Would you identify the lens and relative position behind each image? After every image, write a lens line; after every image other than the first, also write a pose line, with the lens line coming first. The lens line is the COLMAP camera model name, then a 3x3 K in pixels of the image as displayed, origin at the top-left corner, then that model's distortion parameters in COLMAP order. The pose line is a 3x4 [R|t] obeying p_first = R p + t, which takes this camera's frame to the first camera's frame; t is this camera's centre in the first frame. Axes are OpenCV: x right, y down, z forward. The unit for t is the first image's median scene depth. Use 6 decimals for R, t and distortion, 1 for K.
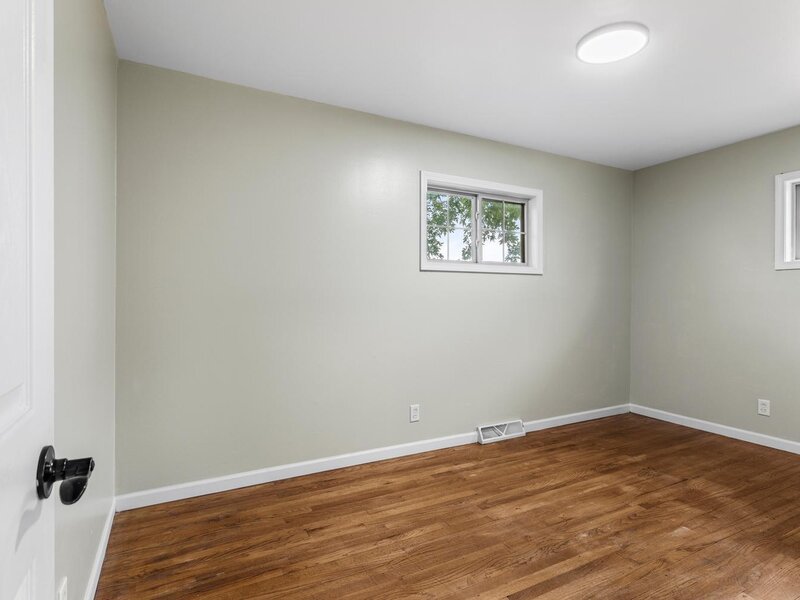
lens RADIAL K [[433.5, 0, 394.6], [0, 433.5, 299.7], [0, 0, 1]] dist [0.002827, 0.000186]
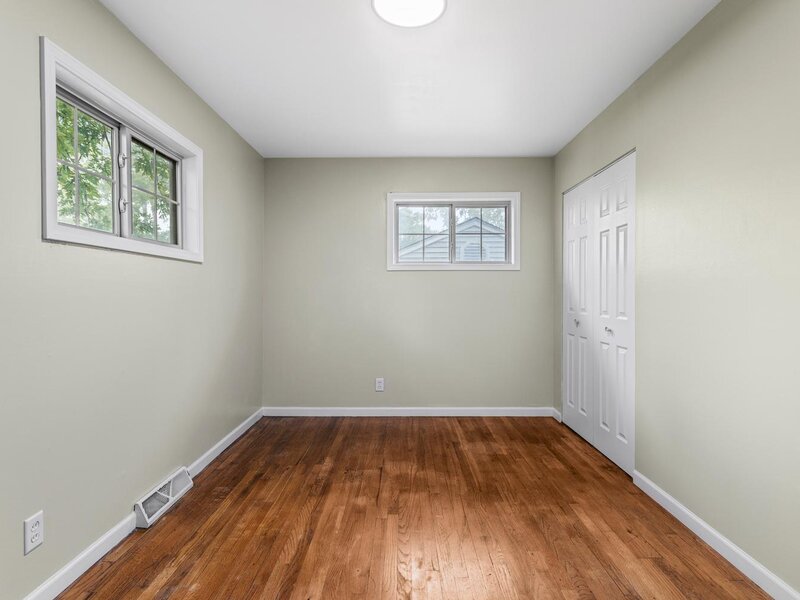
lens RADIAL K [[433.5, 0, 400.6], [0, 433.5, 296.0], [0, 0, 1]] dist [0.002827, 0.000186]
pose [[0.465086, -0.006714, 0.885240, -0.193270], [0.006518, 0.999970, 0.004160, -0.001595], [-0.885242, 0.003836, 0.465116, 0.410757]]
